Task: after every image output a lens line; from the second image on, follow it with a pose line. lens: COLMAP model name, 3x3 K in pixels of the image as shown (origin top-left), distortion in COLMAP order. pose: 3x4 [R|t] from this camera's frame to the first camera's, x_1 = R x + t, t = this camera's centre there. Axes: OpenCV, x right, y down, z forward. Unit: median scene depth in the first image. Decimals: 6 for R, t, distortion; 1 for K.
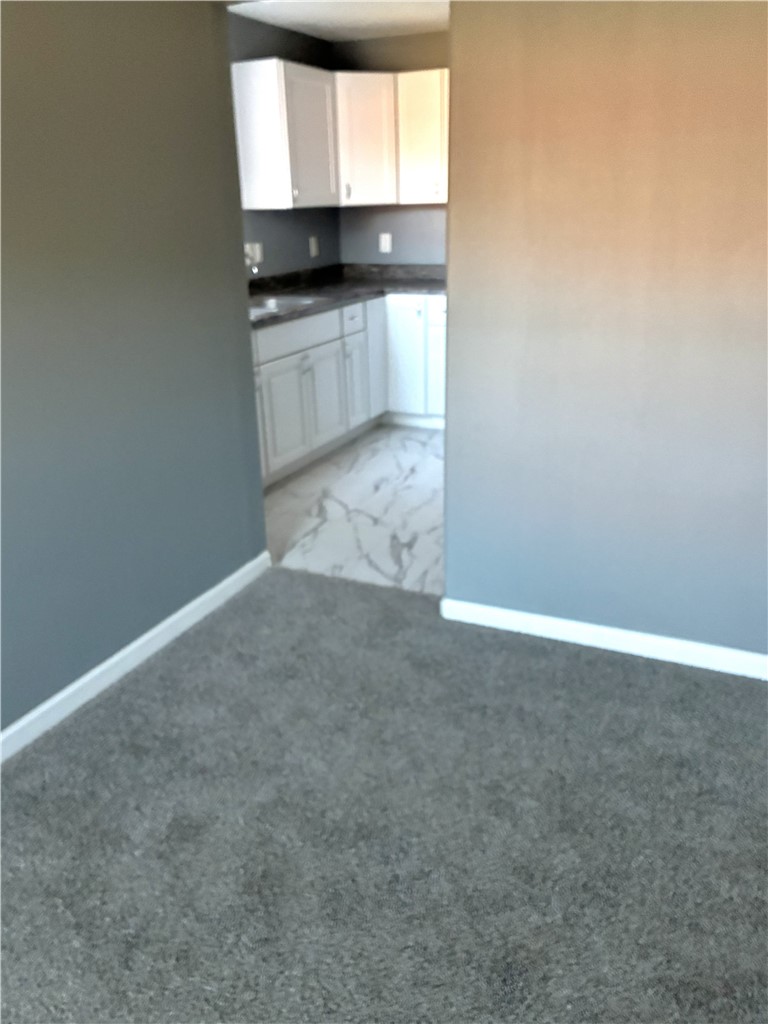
lens RADIAL K [[819.8, 0, 384.0], [0, 819.8, 512.0], [0, 0, 1]] dist [0.073665, -0.079519]
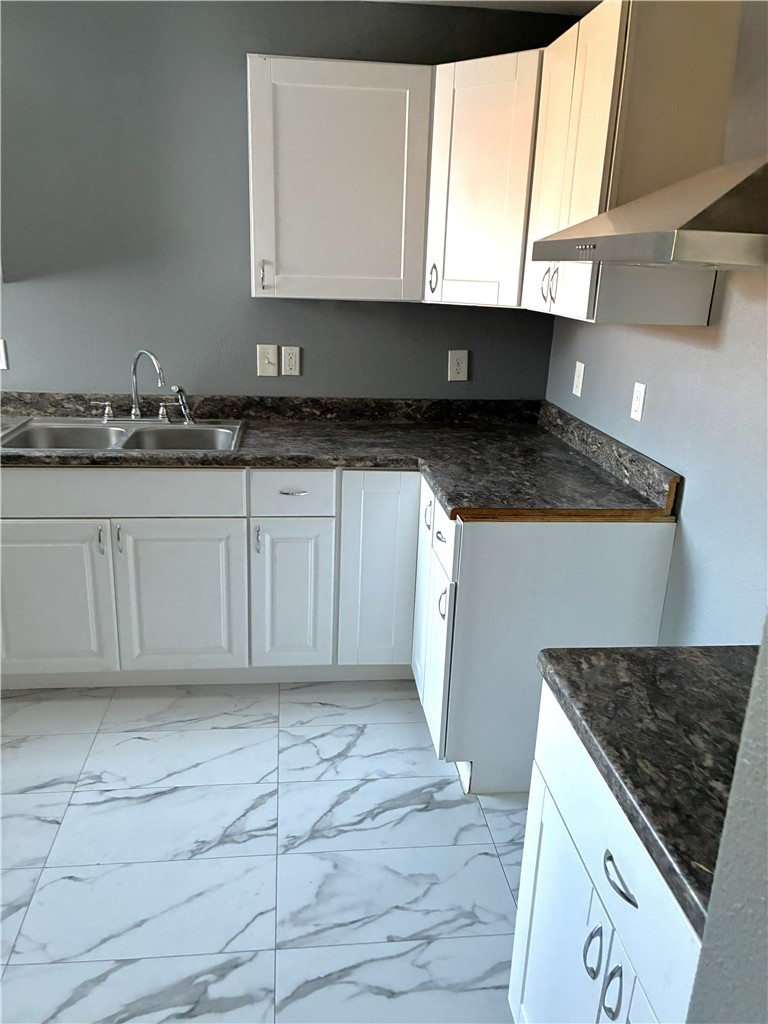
lens RADIAL K [[796.8, 0, 384.0], [0, 796.8, 512.0], [0, 0, 1]] dist [0.072457, -0.004722]
pose [[0.515309, 0.306725, -0.800235, 0.431916], [-0.350042, 0.927648, 0.130154, -0.309046], [0.782258, 0.213047, 0.585392, 0.705434]]
